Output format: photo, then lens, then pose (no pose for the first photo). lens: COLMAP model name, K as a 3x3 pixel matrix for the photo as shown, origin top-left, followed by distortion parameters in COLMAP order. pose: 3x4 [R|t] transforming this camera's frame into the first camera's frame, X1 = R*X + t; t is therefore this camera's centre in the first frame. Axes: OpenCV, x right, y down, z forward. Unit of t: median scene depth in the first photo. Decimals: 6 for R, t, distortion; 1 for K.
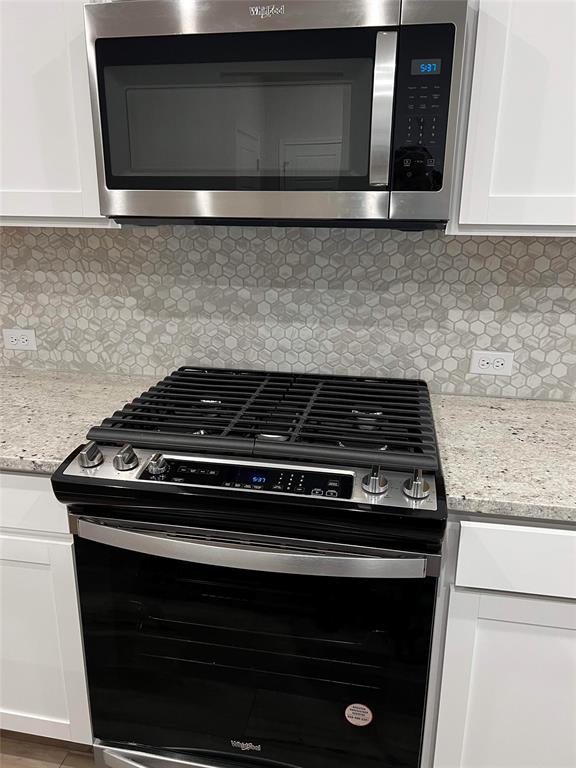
lens RADIAL K [[584.3, 0, 286.5], [0, 584.3, 384.9], [0, 0, 1]] dist [0.046208, -0.060341]
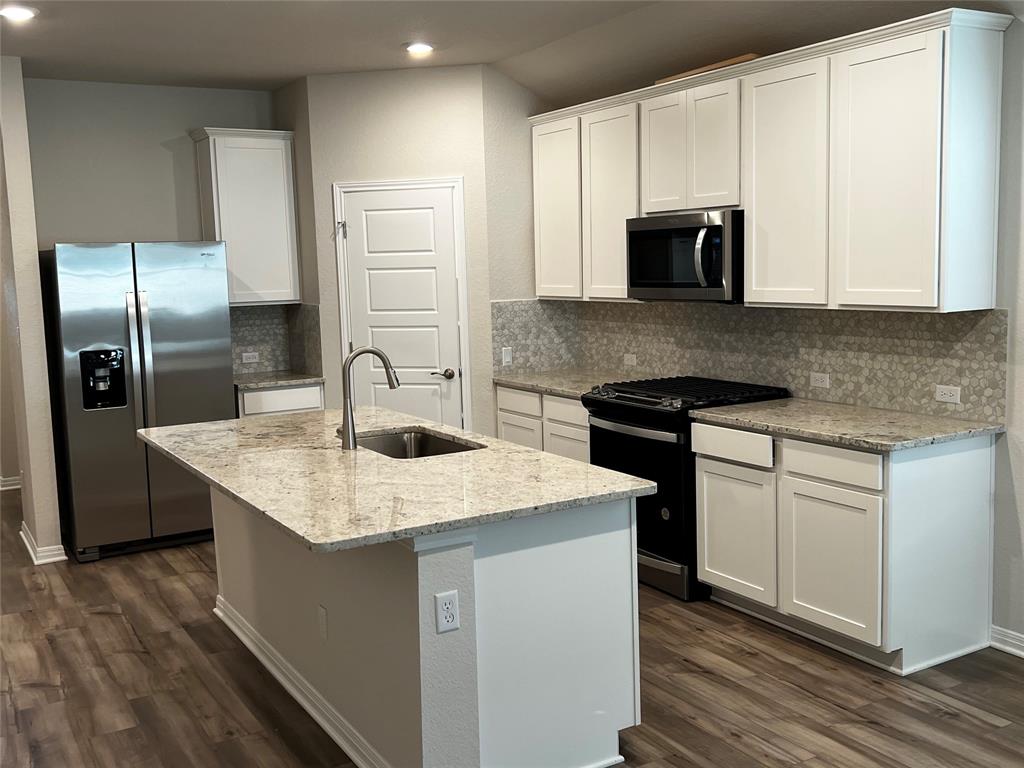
lens RADIAL K [[1014.1, 0, 513.7], [0, 1014.1, 382.7], [0, 0, 1]] dist [0.054784, 0.000000]
pose [[0.656099, 0.062513, -0.752082, 1.933928], [-0.185041, 0.979468, -0.080012, 0.358641], [0.731638, 0.191661, 0.654195, -1.514123]]
